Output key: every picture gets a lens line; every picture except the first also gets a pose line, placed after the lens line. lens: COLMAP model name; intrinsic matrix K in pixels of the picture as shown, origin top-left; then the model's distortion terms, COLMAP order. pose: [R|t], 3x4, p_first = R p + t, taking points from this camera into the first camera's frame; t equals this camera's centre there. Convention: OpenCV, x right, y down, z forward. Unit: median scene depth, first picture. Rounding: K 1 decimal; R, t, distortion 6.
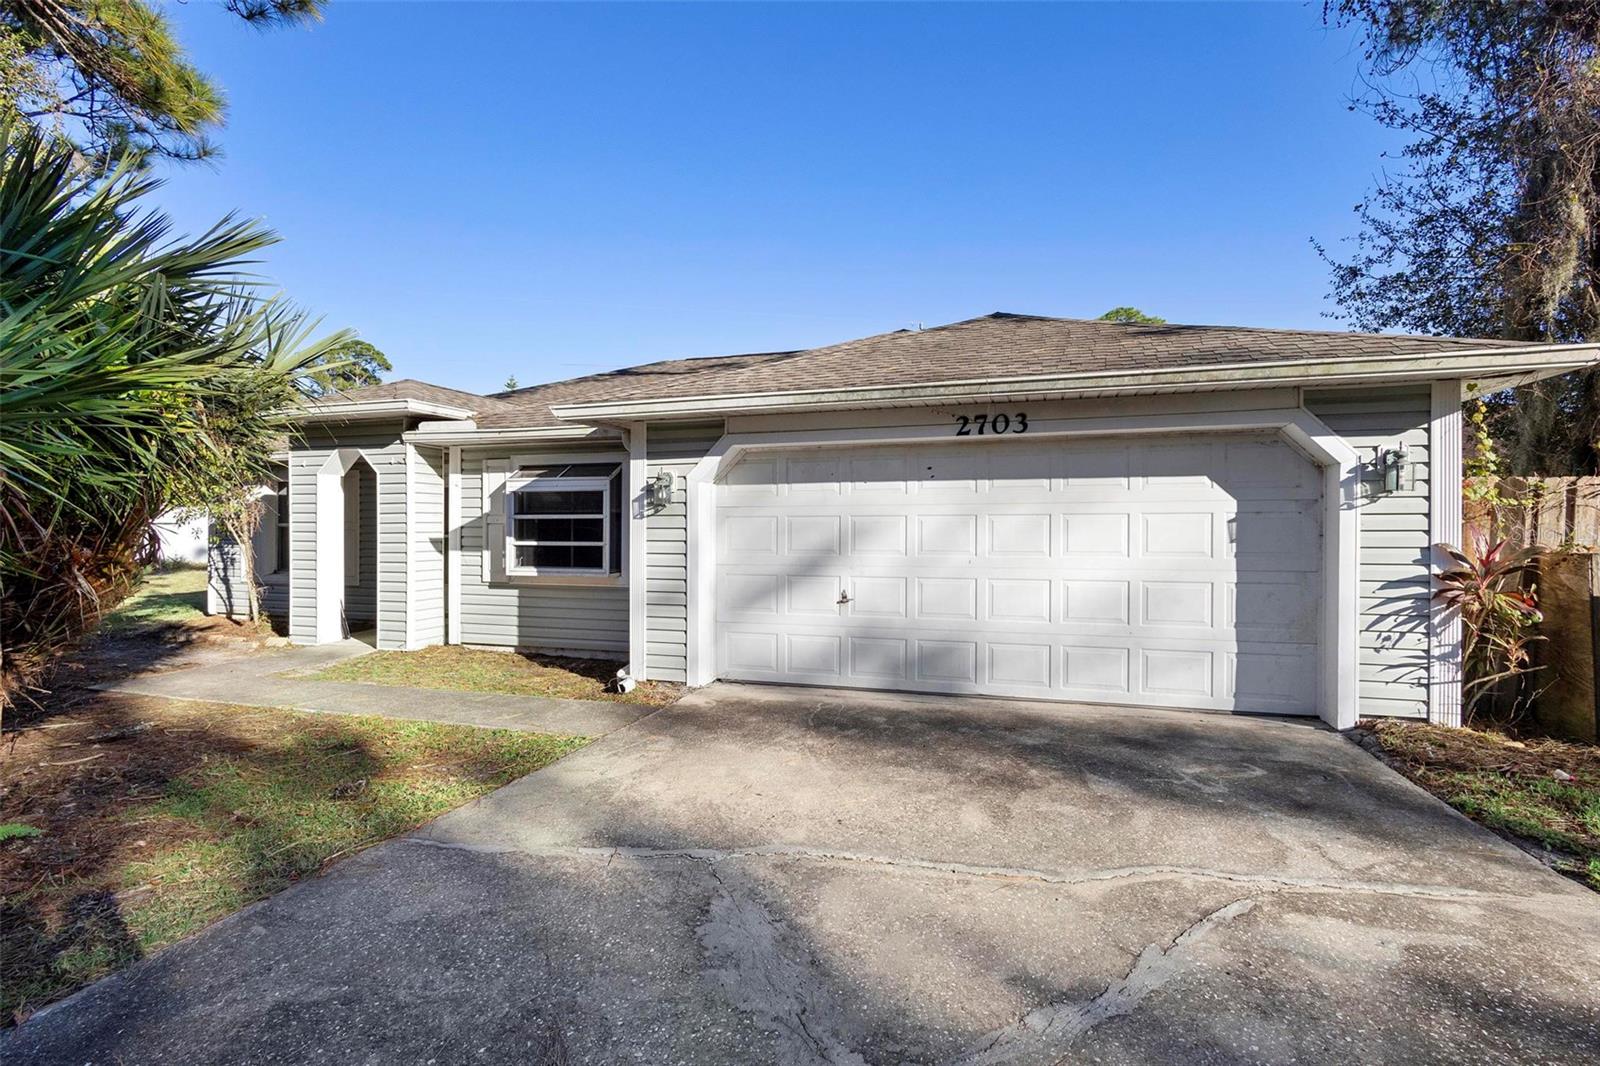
lens RADIAL K [[737.9, 0, 809.7], [0, 737.9, 536.3], [0, 0, 1]] dist [0.030975, -0.004545]
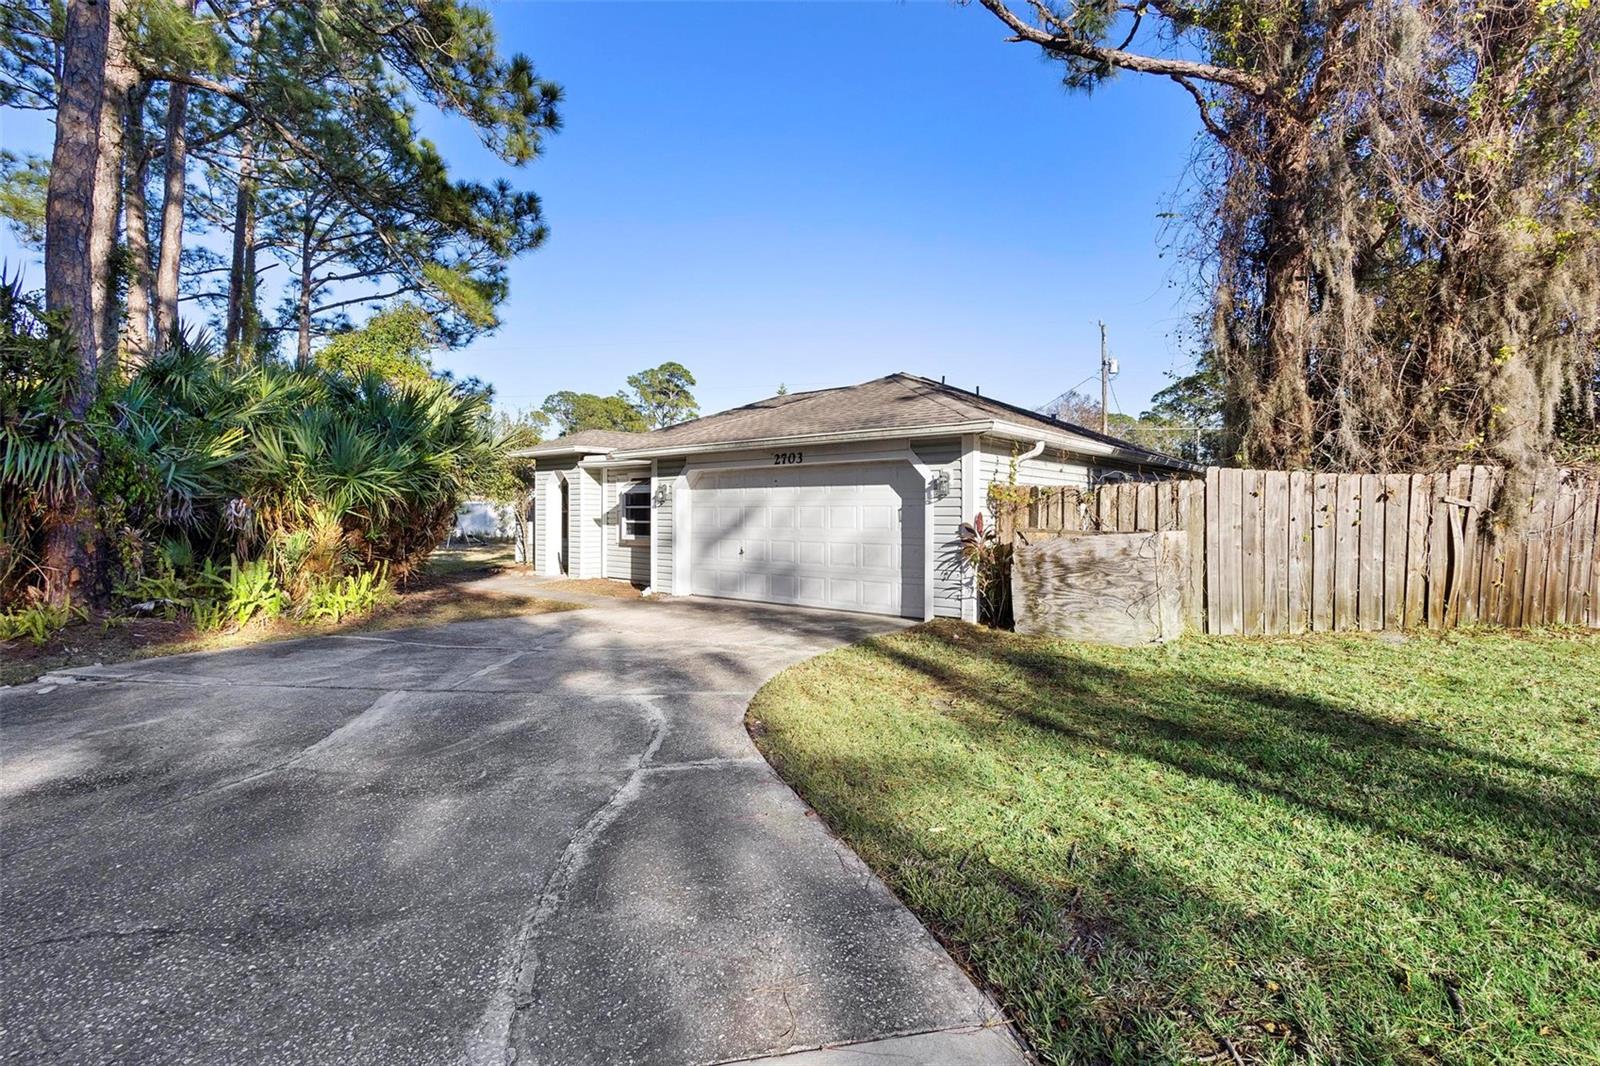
lens RADIAL K [[737.9, 0, 790.0], [0, 737.9, 524.4], [0, 0, 1]] dist [0.030975, -0.004545]
pose [[0.917588, 0.009977, -0.397407, 0.864476], [-0.009632, 0.999950, 0.002864, 0.009279], [0.397416, 0.001200, 0.917638, -0.623960]]
